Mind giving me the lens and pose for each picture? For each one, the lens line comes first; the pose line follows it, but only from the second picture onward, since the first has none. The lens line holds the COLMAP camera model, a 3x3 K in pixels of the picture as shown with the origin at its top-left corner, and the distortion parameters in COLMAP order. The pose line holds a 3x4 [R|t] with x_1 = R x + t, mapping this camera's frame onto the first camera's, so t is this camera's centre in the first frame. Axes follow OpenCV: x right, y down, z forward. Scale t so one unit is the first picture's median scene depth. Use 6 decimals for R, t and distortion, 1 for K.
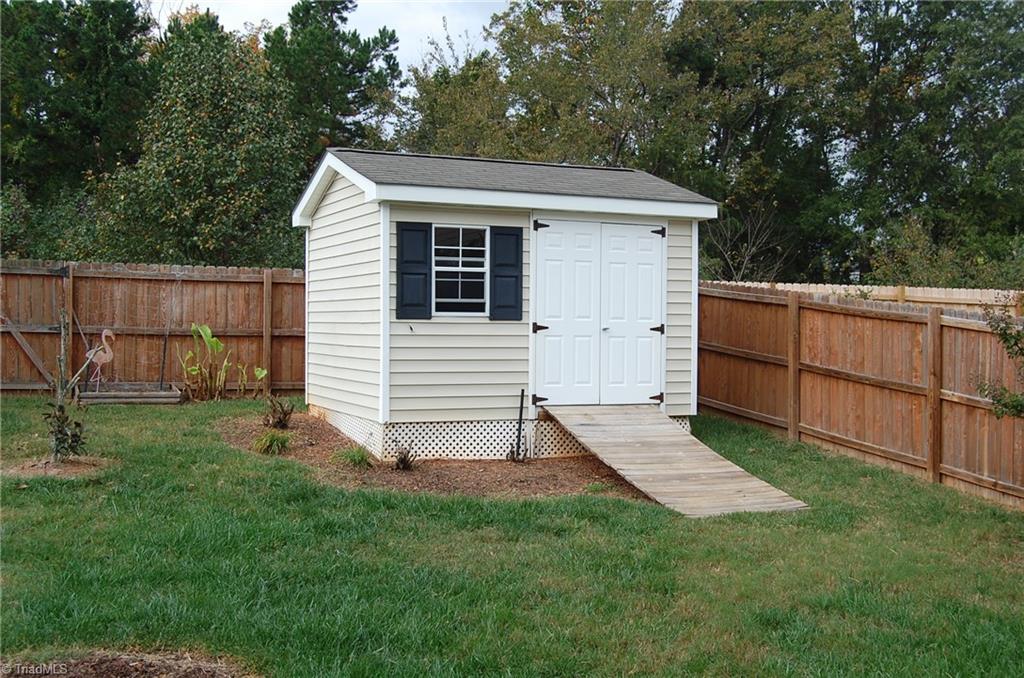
lens RADIAL K [[1139.3, 0, 512.0], [0, 1139.3, 339.0], [0, 0, 1]] dist [-0.063742, 0.018884]
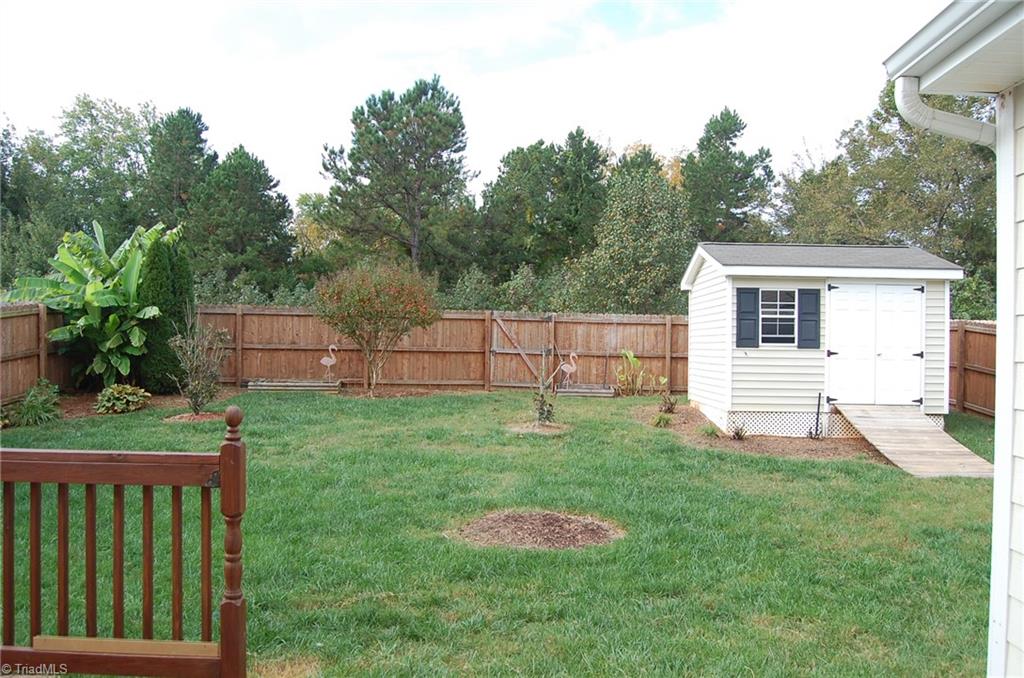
lens RADIAL K [[806.5, 0, 512.0], [0, 806.5, 339.0], [0, 0, 1]] dist [-0.110175, 0.067565]
pose [[0.904571, 0.000446, -0.426322, 0.086069], [-0.011549, 0.999658, -0.023457, 0.000824], [0.426166, 0.026142, 0.904267, -0.153918]]
